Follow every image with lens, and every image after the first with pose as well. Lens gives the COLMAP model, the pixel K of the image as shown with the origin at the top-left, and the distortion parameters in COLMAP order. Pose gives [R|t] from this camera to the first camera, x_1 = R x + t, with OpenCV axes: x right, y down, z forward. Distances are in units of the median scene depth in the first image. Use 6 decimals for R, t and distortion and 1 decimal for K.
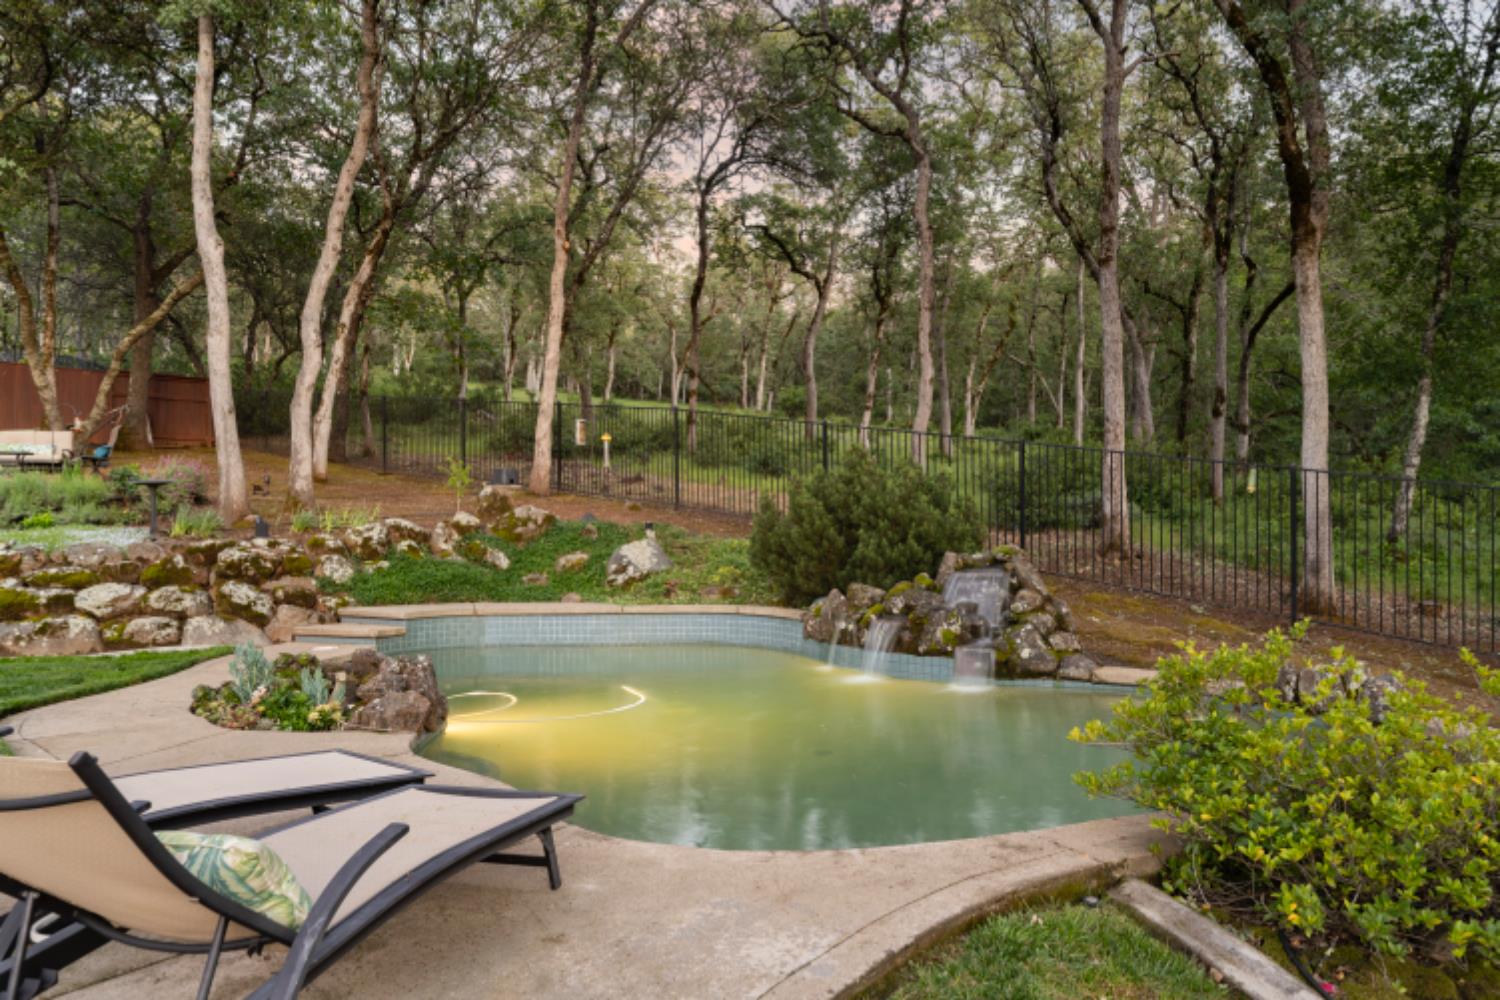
lens RADIAL K [[1027.9, 0, 749.6], [0, 1027.9, 500.8], [0, 0, 1]] dist [-0.000871, -0.000135]
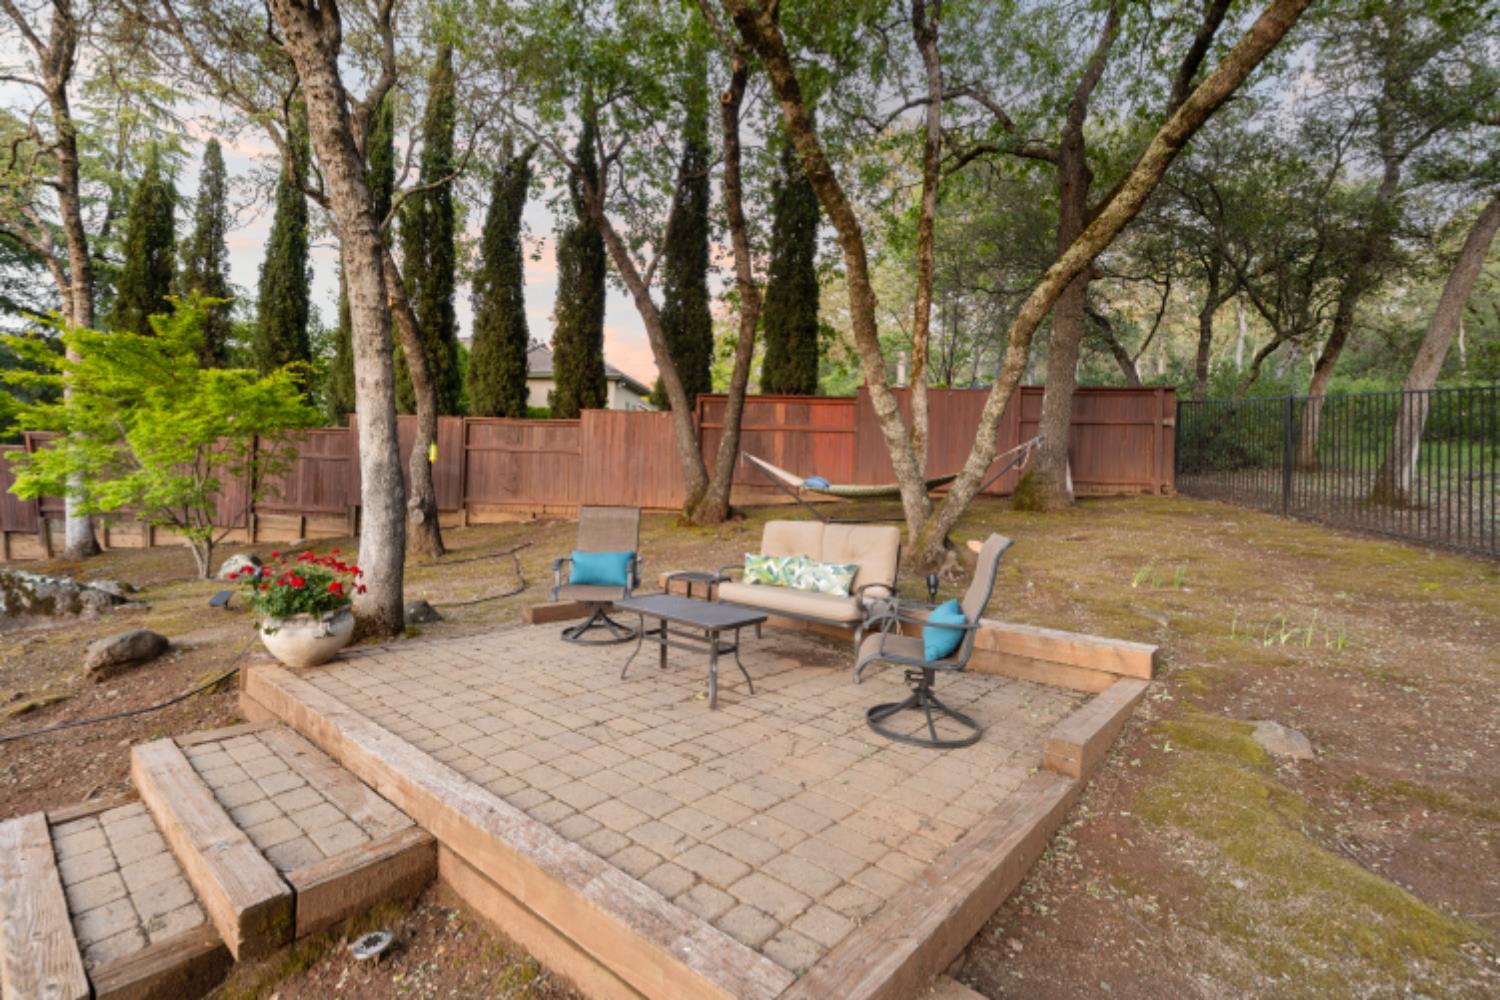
lens RADIAL K [[684.7, 0, 749.4], [0, 684.7, 488.4], [0, 0, 1]] dist [-0.000714, -0.000093]
pose [[0.588932, 0.018110, -0.807980, -0.358625], [-0.018506, 0.999789, 0.008921, -0.060656], [0.807971, 0.009699, 0.589143, 0.589999]]
